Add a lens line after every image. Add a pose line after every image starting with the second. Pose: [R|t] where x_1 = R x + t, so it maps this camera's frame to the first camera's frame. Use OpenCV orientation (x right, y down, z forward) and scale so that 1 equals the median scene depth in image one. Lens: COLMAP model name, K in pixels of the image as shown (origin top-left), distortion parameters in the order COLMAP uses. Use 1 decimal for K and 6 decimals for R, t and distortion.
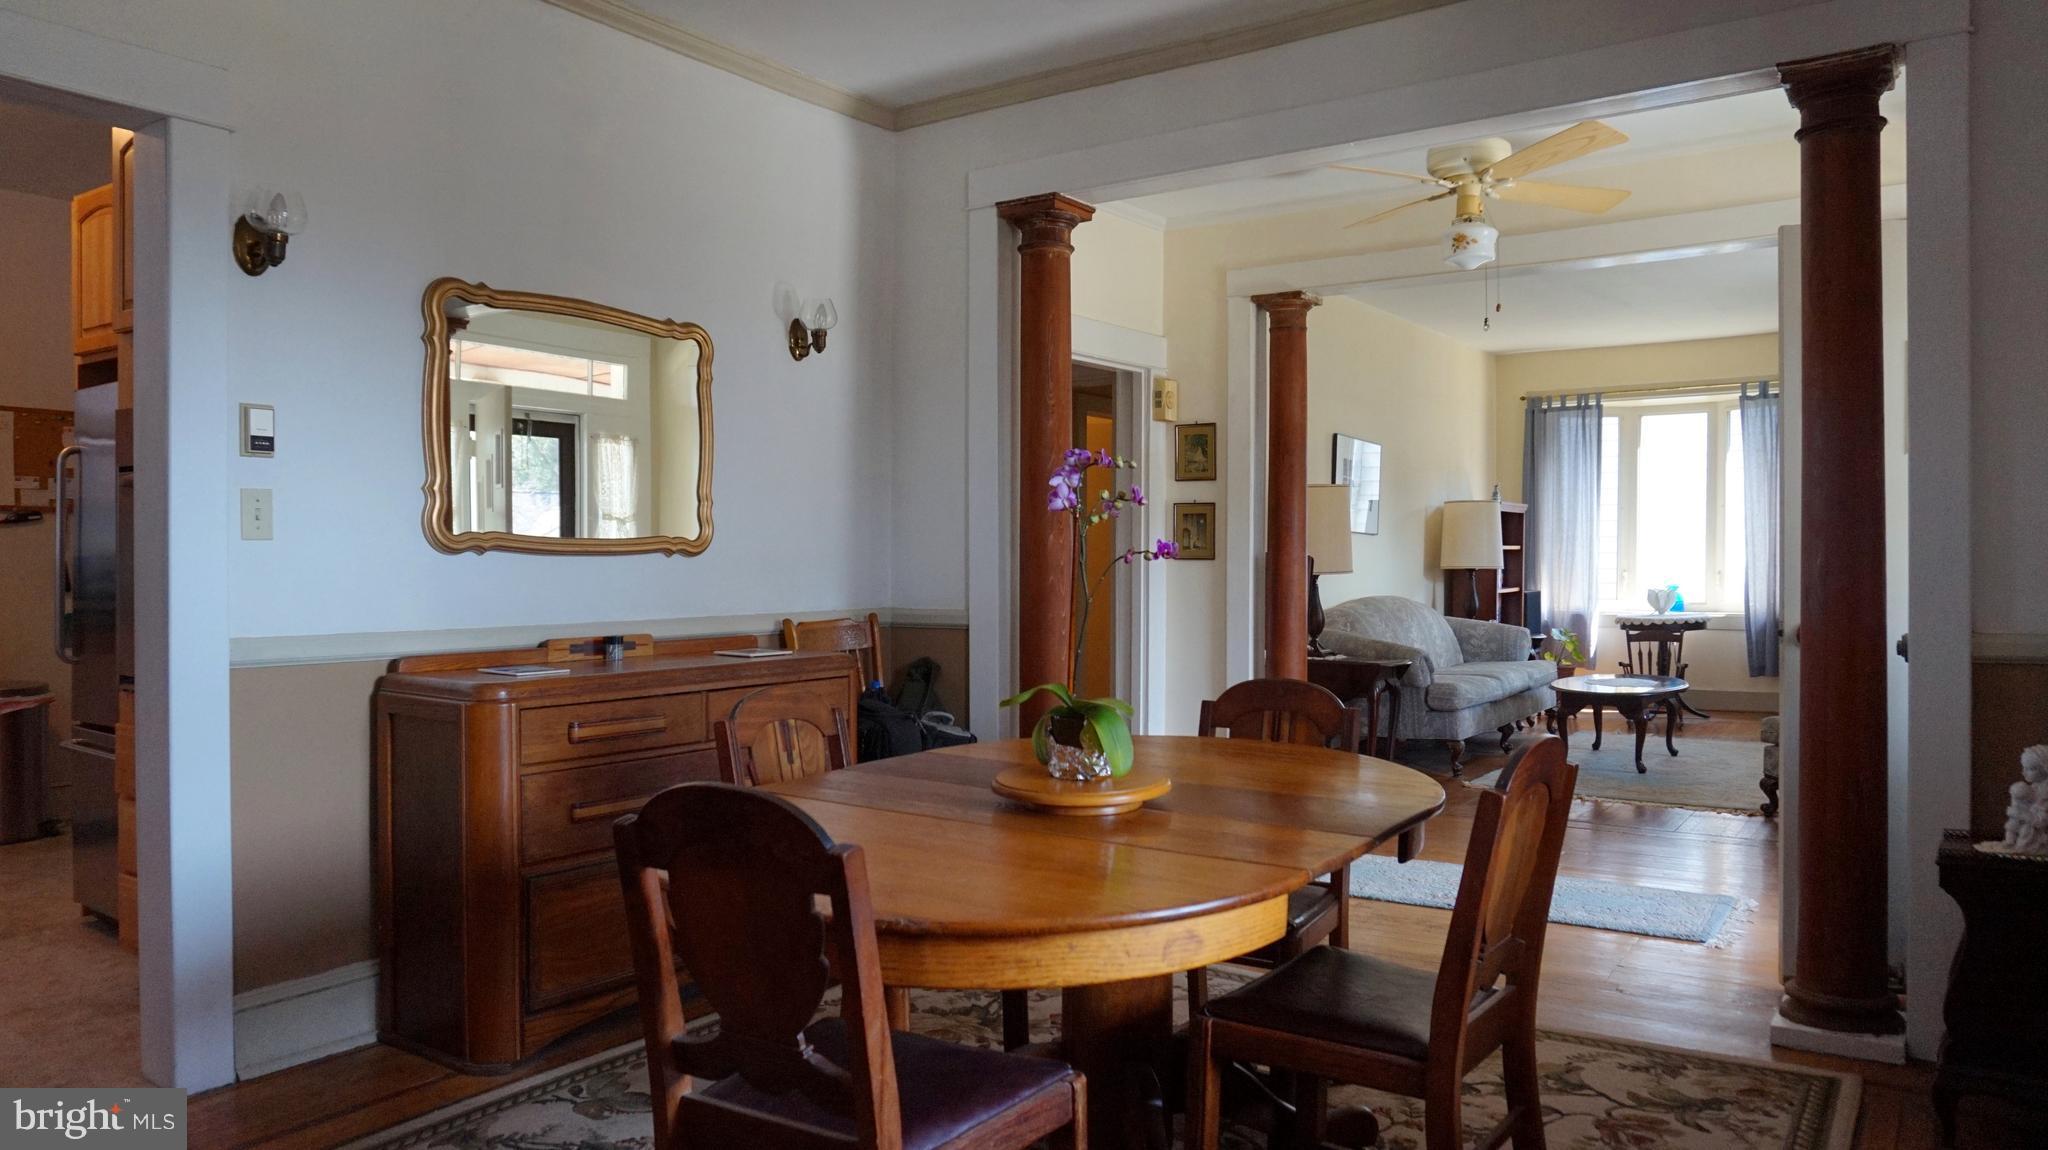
lens RADIAL K [[1374.8, 0, 1024.0], [0, 1374.8, 575.0], [0, 0, 1]] dist [-0.048930, 0.043458]
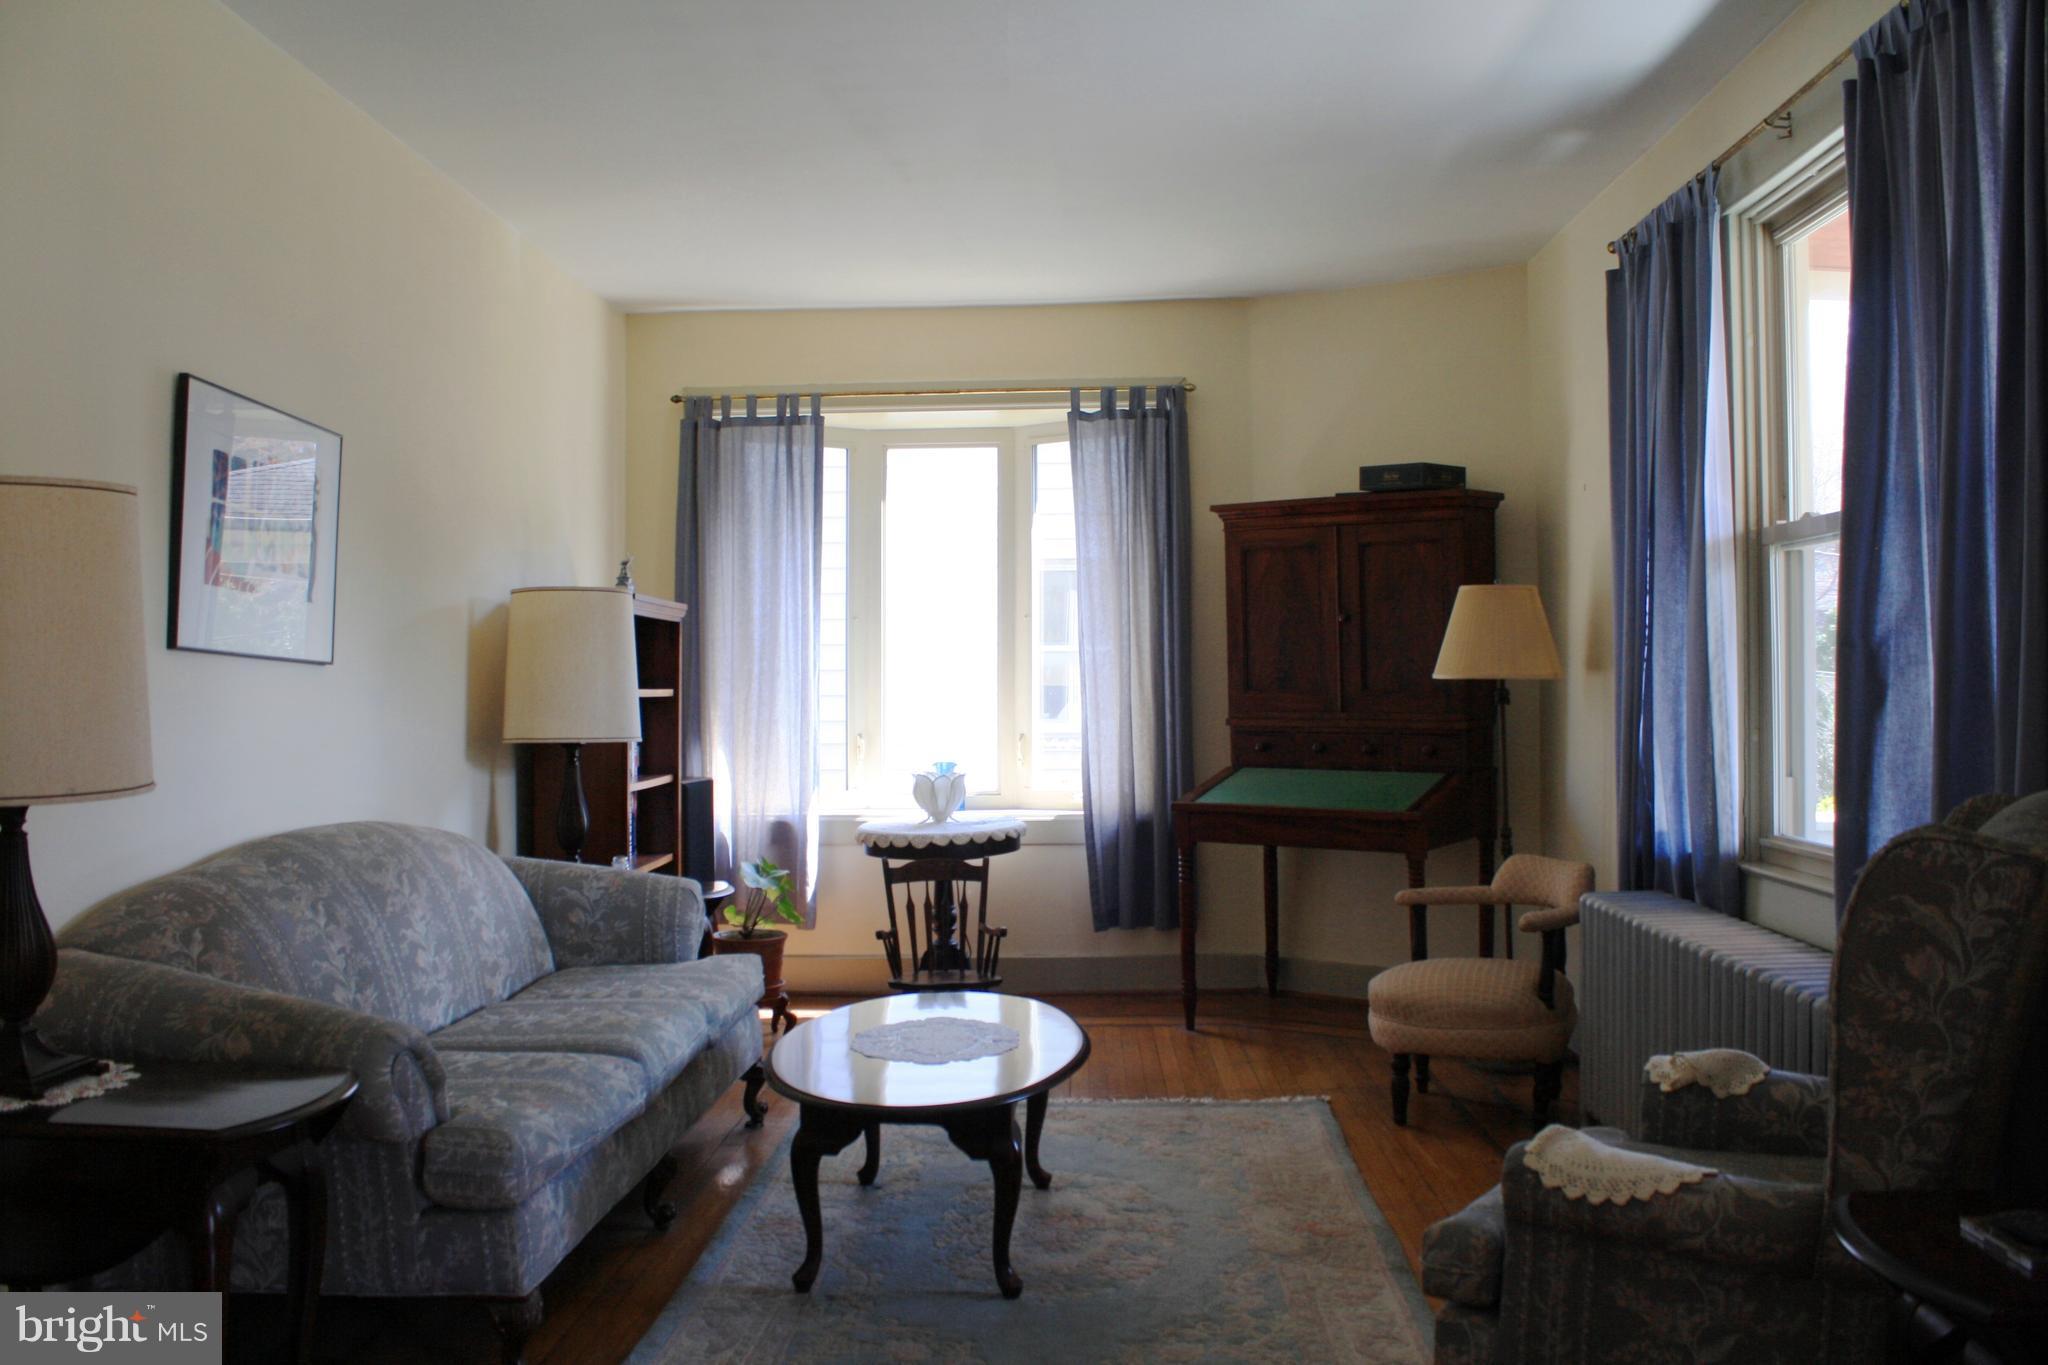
lens RADIAL K [[1692.7, 0, 1024.0], [0, 1692.7, 682.5], [0, 0, 1]] dist [-0.133545, 0.004680]
pose [[0.845707, -0.001032, 0.533646, 0.155692], [0.012276, 0.999771, -0.017521, -0.012190], [-0.533506, 0.021369, 0.845526, 0.446412]]
